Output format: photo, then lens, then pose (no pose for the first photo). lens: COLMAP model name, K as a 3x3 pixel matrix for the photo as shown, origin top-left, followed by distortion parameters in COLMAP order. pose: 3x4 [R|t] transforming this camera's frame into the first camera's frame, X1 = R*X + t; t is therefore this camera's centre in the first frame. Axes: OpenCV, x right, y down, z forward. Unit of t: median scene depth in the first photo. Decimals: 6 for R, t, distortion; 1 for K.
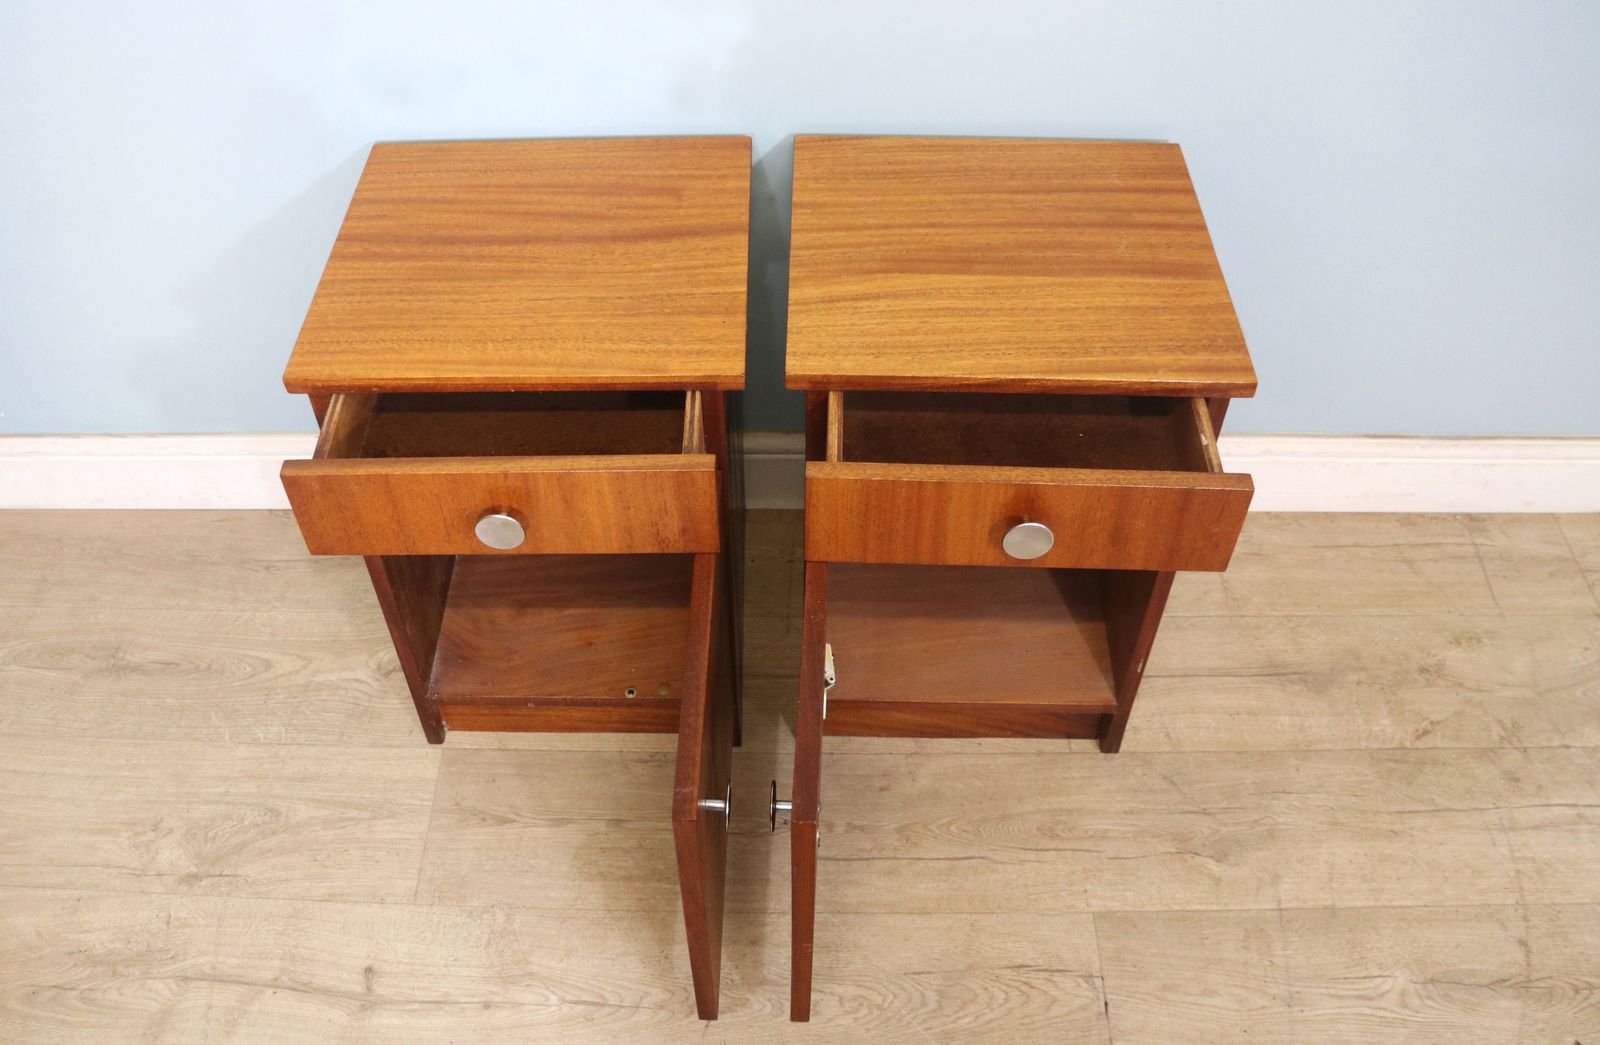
lens RADIAL K [[1423.9, 0, 738.4], [0, 1423.9, 534.1], [0, 0, 1]] dist [-0.168215, 0.093508]
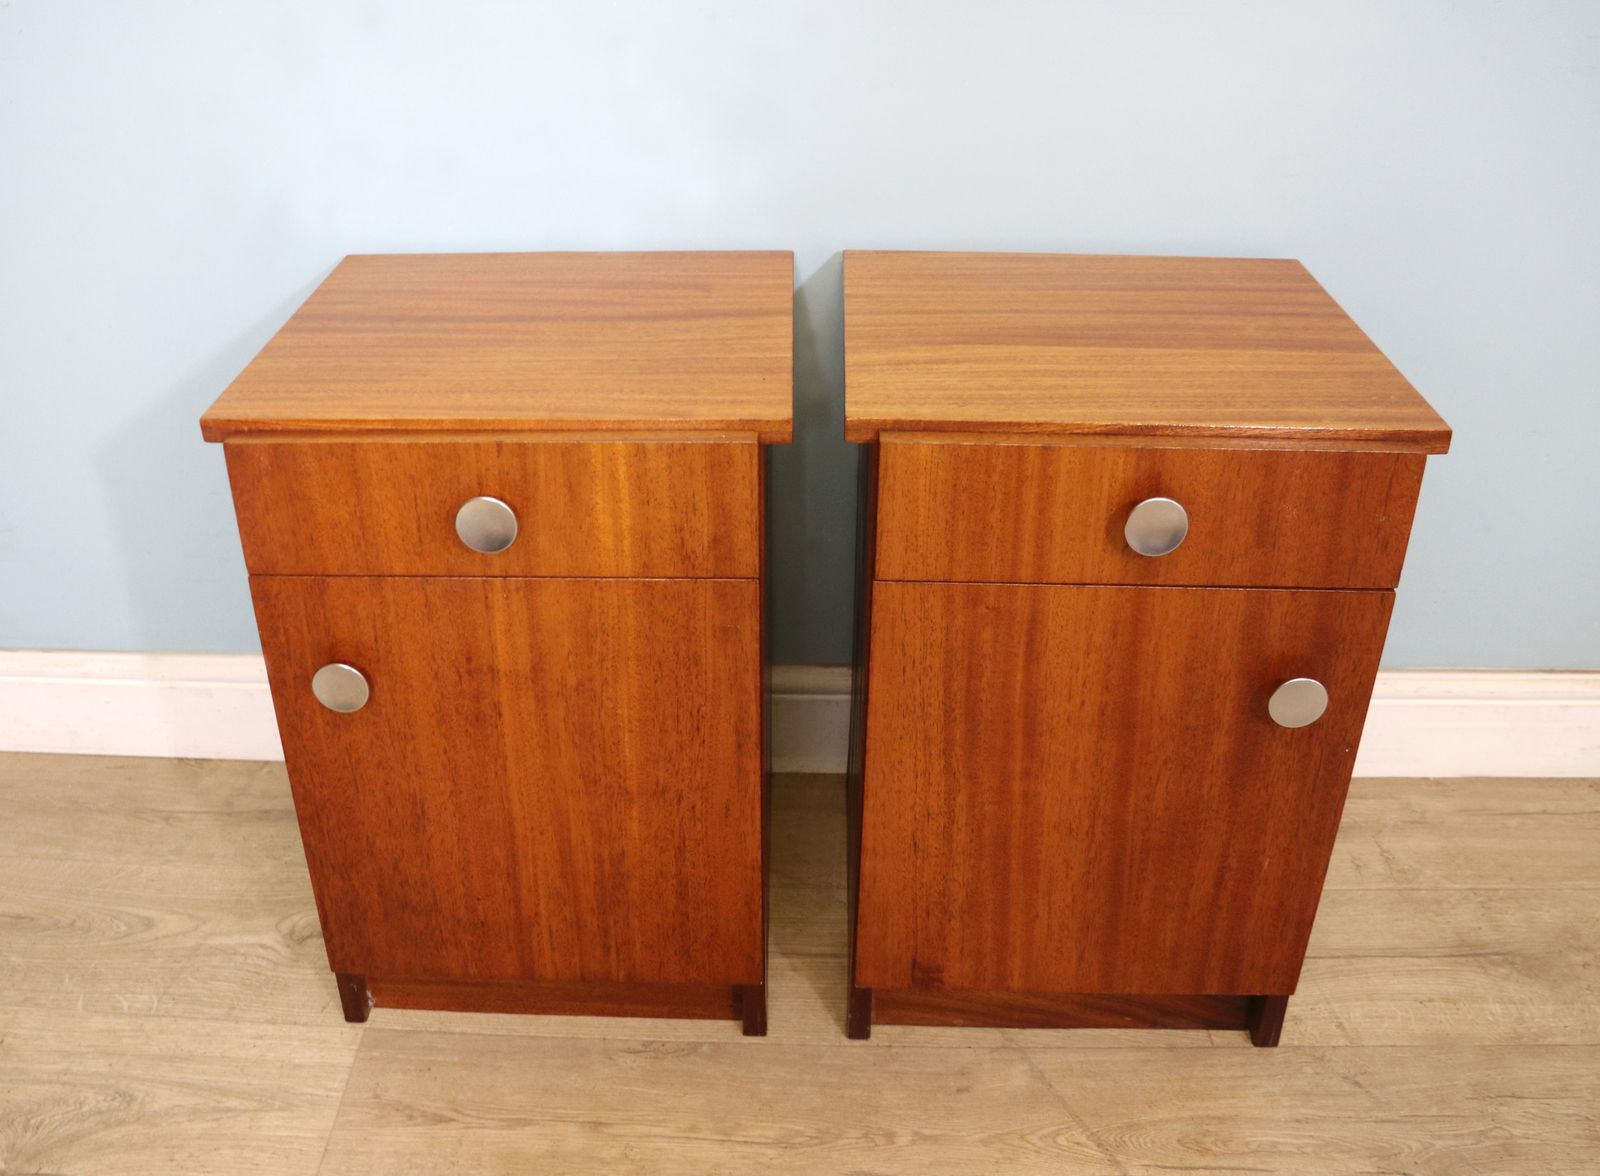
lens RADIAL K [[1512.5, 0, 719.5], [0, 1512.5, 557.2], [0, 0, 1]] dist [-0.122533, 0.000000]
pose [[0.999674, 0.019975, -0.015874, -0.016000], [-0.024086, 0.944041, -0.328947, 0.178225], [0.008415, 0.329222, 0.944215, 0.189419]]
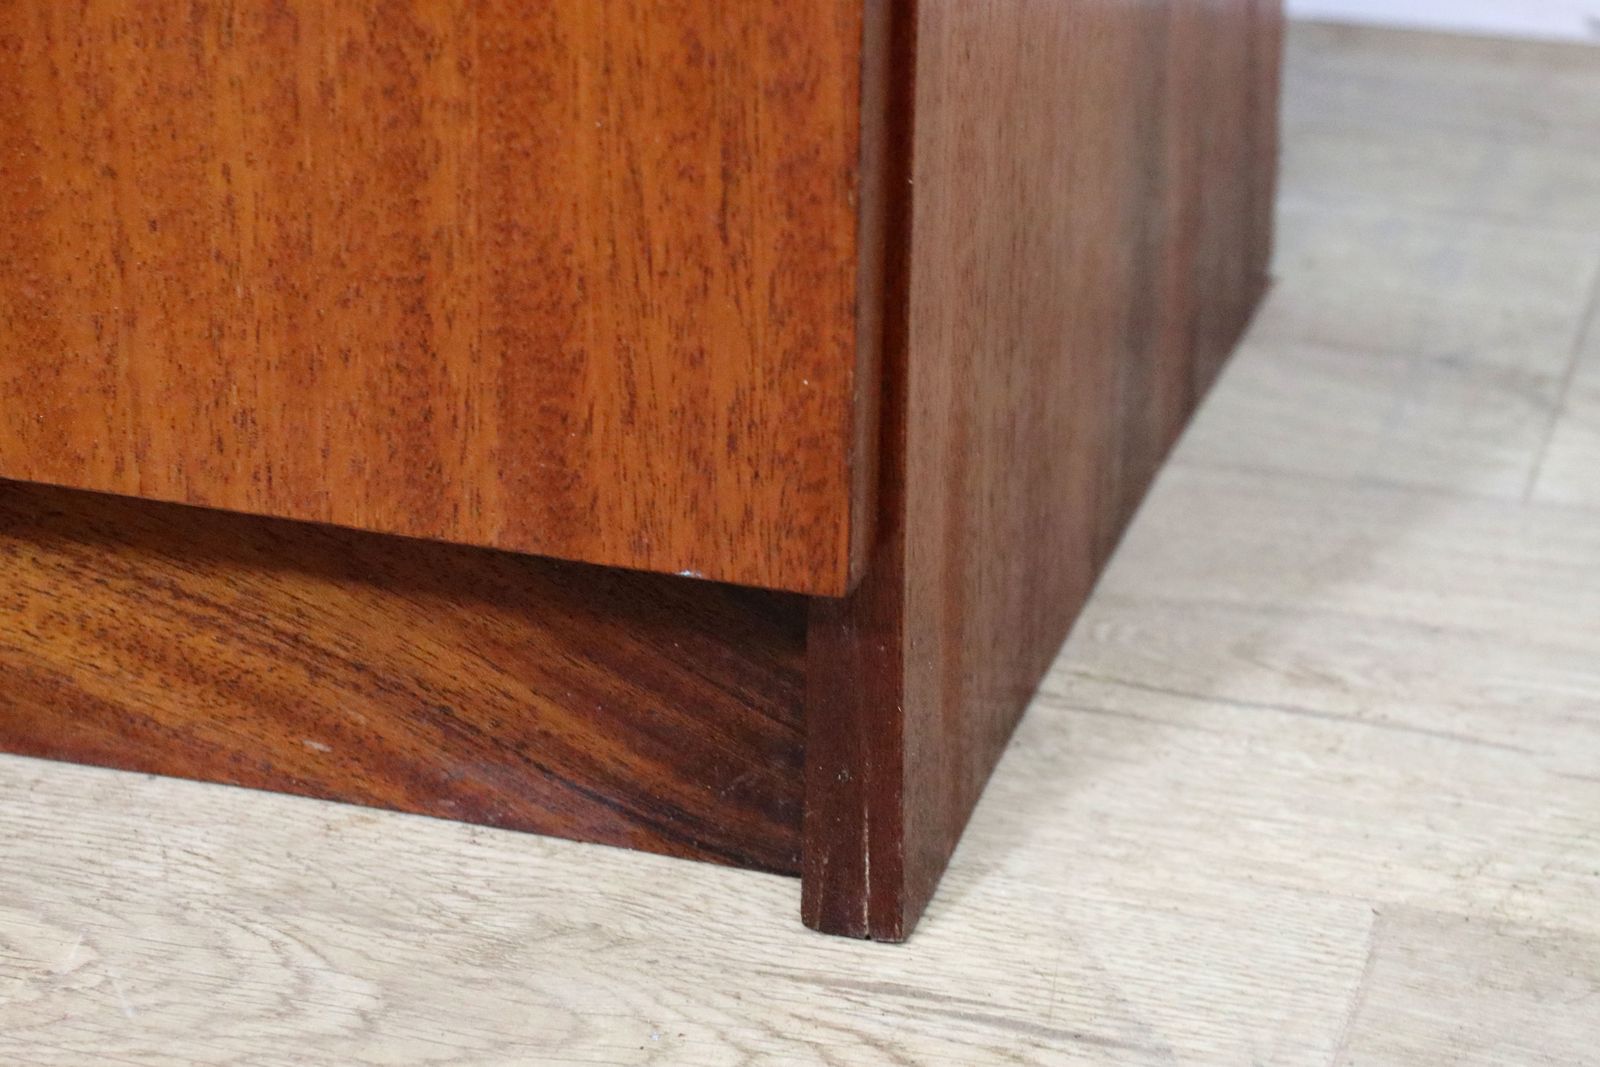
lens RADIAL K [[4011.5, 0, 807.3], [0, 4011.5, 522.1], [0, 0, 1]] dist [0.147432, 0.000000]
pose [[0.961044, 0.138844, -0.238990, 0.375386], [-0.223144, 0.899990, -0.374466, 0.296154], [0.163096, 0.413208, 0.895912, 0.578442]]
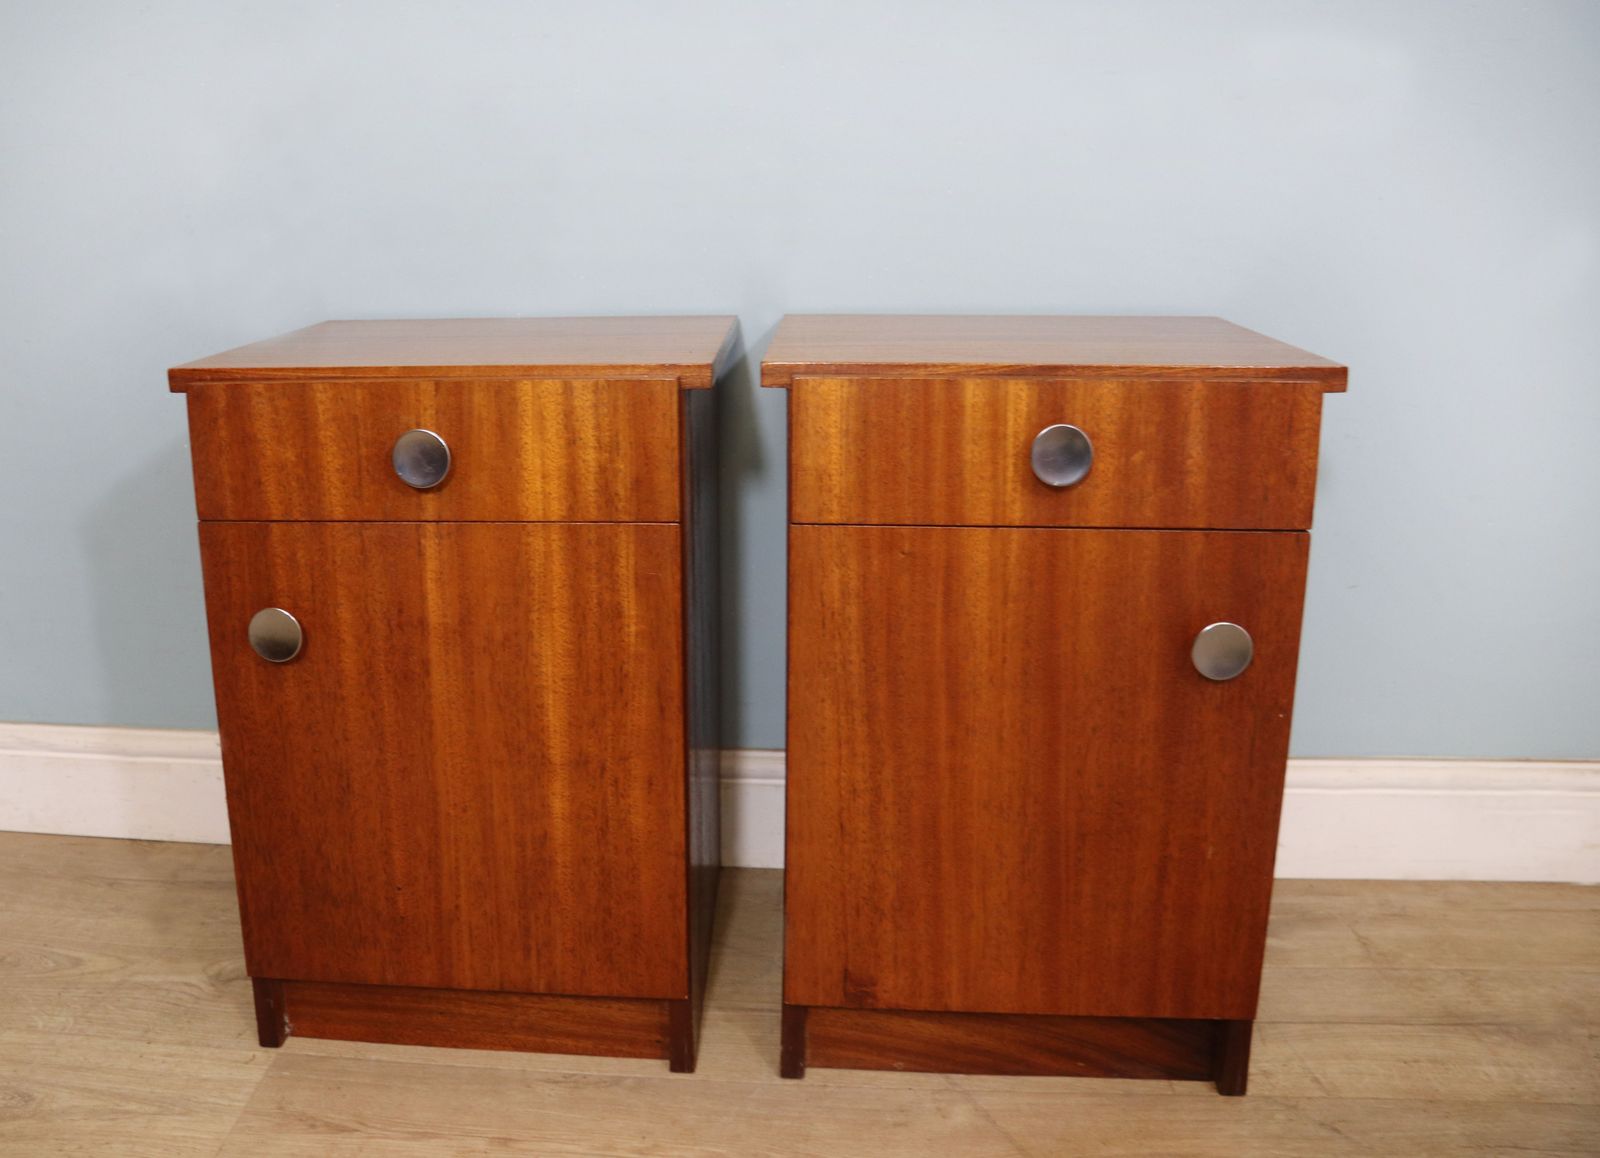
lens RADIAL K [[1475.5, 0, 635.7], [0, 1475.5, 530.6], [0, 0, 1]] dist [-0.122003, 0.000000]
pose [[0.995992, 0.027192, -0.085208, 0.027802], [-0.070649, 0.823400, -0.563047, 0.348602], [0.054850, 0.566810, 0.822021, 0.268683]]
